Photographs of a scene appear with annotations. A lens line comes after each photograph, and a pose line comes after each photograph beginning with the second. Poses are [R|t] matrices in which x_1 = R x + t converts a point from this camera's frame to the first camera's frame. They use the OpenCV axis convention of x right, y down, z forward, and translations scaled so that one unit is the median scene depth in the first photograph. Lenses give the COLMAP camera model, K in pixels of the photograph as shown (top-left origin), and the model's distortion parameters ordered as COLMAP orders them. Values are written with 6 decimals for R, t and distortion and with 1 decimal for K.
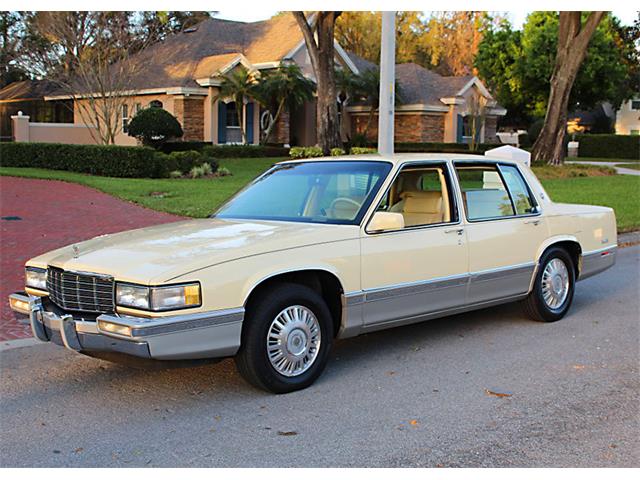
lens RADIAL K [[846.1, 0, 320.0], [0, 846.1, 240.0], [0, 0, 1]] dist [-0.076300, 0.048526]
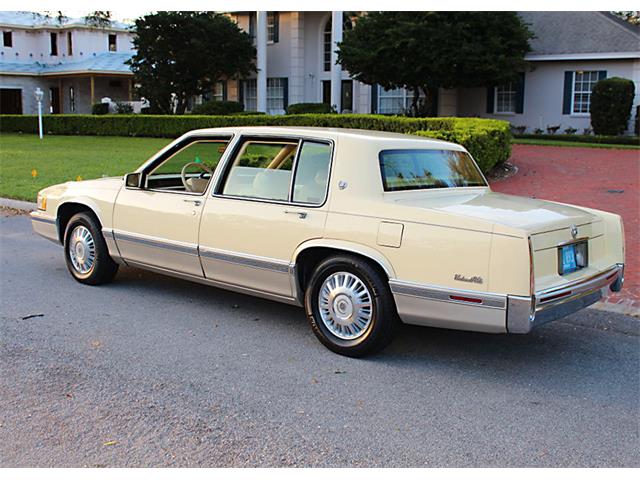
lens RADIAL K [[726.9, 0, 320.0], [0, 726.9, 240.0], [0, 0, 1]] dist [-0.090693, 0.027882]
pose [[0.109830, 0.160821, -0.980854, 1.193914], [-0.120590, 0.981690, 0.147455, -0.128730], [0.986608, 0.102087, 0.127212, 1.186332]]
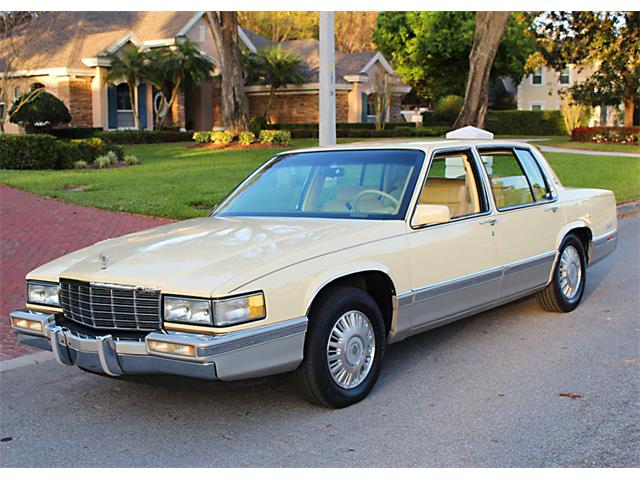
lens RADIAL K [[893.4, 0, 320.0], [0, 893.4, 240.0], [0, 0, 1]] dist [-0.046195, -0.013708]
pose [[0.990772, -0.036741, 0.130464, -0.175818], [0.034765, 0.999244, 0.017392, -0.015994], [-0.131005, -0.012696, 0.991300, 0.049029]]
